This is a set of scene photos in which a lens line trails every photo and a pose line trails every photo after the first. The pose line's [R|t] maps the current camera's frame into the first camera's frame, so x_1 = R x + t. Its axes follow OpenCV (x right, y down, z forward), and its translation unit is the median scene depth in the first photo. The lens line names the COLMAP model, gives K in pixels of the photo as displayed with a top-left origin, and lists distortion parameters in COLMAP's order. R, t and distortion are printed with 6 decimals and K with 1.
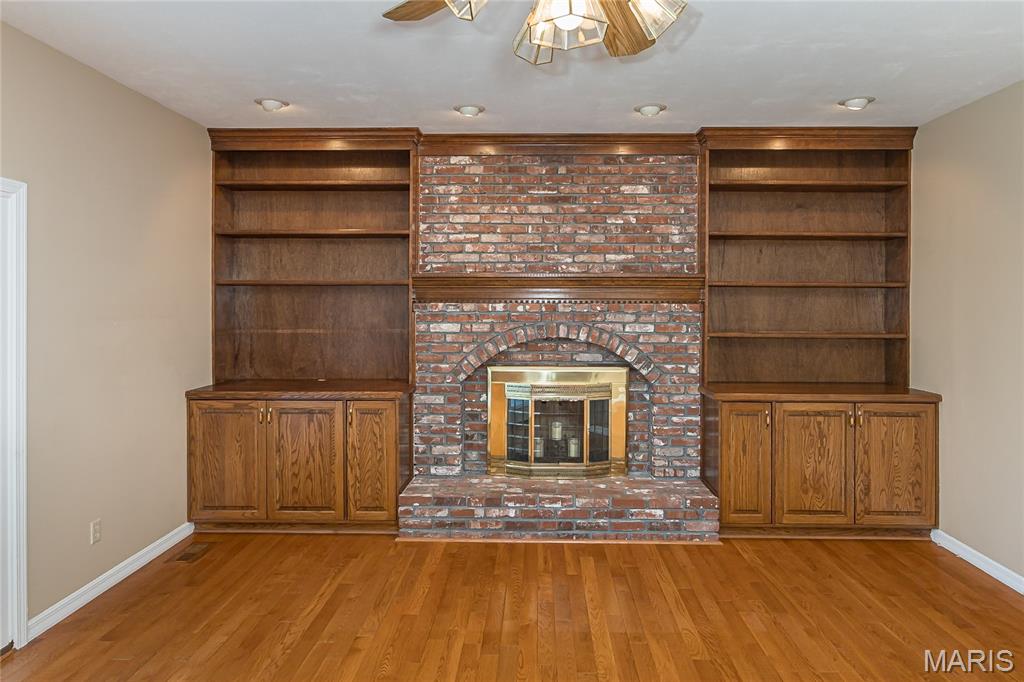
lens RADIAL K [[552.3, 0, 559.2], [0, 552.3, 298.8], [0, 0, 1]] dist [0.010084, 0.000181]
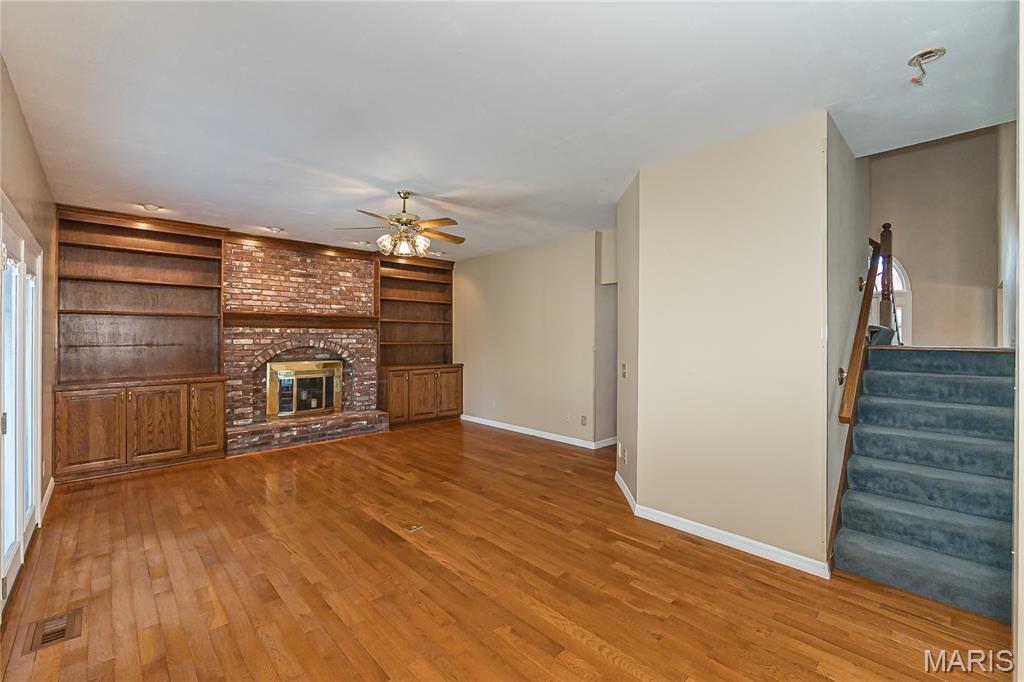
lens RADIAL K [[411.8, 0, 513.0], [0, 411.8, 342.0], [0, 0, 1]] dist [0.000791, 0.000993]
pose [[0.705508, -0.014446, 0.708555, -0.526278], [0.006584, 0.999883, 0.013831, 0.040261], [-0.708671, -0.005093, 0.705520, -0.547080]]
